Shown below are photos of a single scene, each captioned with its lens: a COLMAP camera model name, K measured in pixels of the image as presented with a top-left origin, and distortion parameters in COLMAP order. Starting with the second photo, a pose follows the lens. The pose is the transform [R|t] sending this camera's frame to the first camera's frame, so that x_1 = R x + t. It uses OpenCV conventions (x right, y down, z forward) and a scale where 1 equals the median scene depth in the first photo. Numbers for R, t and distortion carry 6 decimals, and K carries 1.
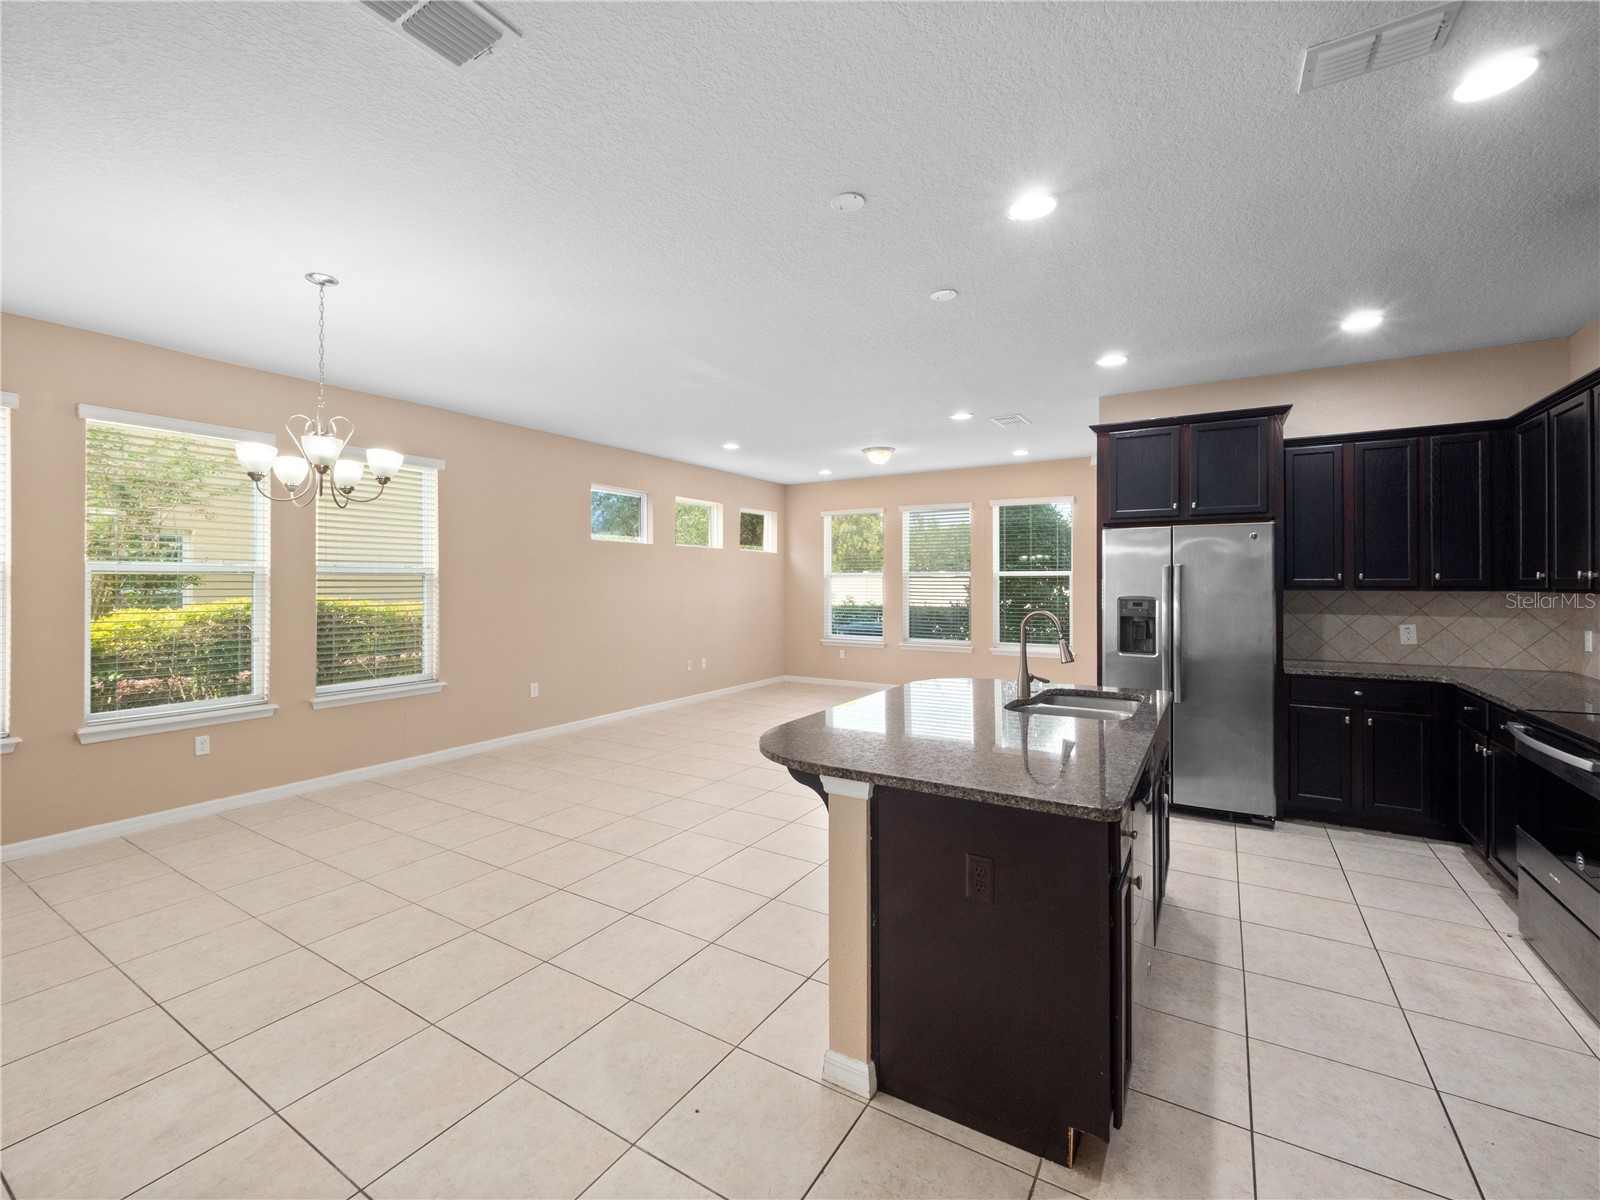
lens RADIAL K [[686.7, 0, 785.6], [0, 686.7, 576.3], [0, 0, 1]] dist [0.002609, -0.005607]
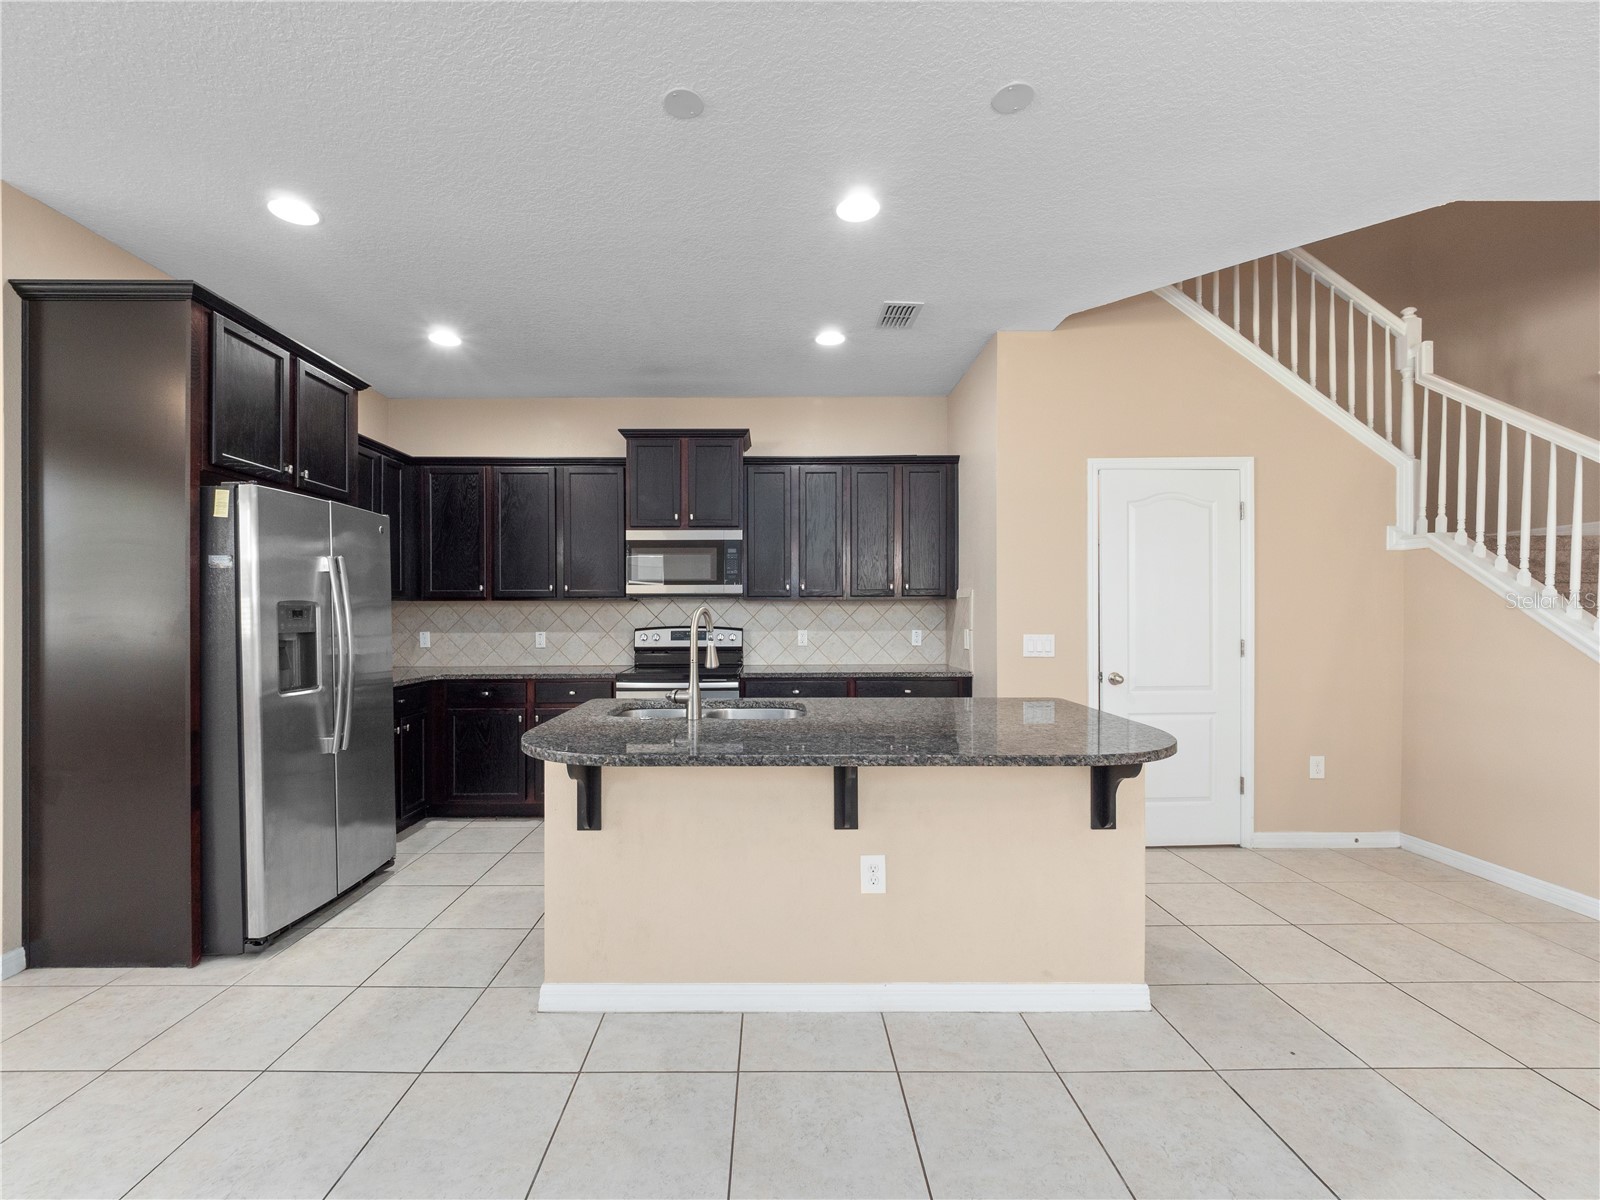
lens RADIAL K [[686.7, 0, 770.4], [0, 686.7, 616.9], [0, 0, 1]] dist [0.002609, -0.005607]
pose [[-0.526484, -0.000076, 0.850185, -0.276145], [-0.002547, 0.999996, -0.001487, 0.047004], [-0.850181, -0.002949, -0.526482, 1.027246]]
